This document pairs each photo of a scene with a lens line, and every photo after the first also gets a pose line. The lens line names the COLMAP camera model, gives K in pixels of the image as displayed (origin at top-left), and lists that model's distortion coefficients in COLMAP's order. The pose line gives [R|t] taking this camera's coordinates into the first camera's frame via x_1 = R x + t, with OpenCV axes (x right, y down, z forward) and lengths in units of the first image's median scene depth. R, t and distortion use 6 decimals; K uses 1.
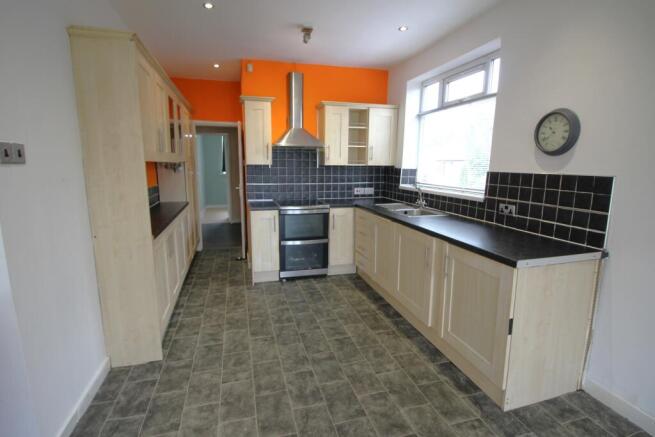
lens RADIAL K [[312.6, 0, 316.0], [0, 312.6, 220.5], [0, 0, 1]] dist [-0.022595, -0.000245]
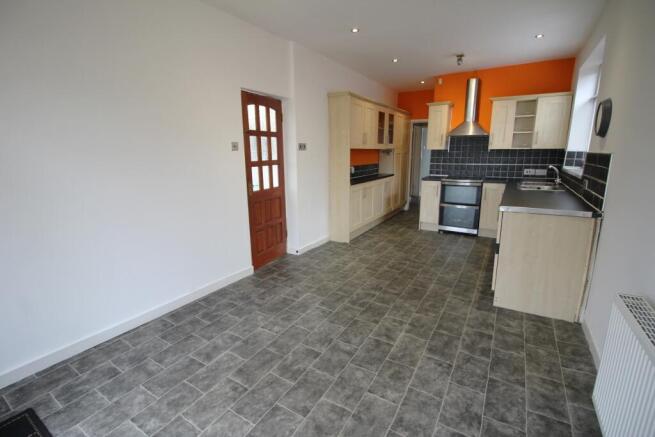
lens RADIAL K [[298.8, 0, 327.5], [0, 298.8, 218.5], [0, 0, 1]] dist [0.000578, -0.000099]
pose [[0.690630, 0.147445, -0.708019, 0.425273], [-0.115176, 0.988926, 0.093597, 0.055907], [0.713979, 0.016905, 0.699963, -0.277780]]
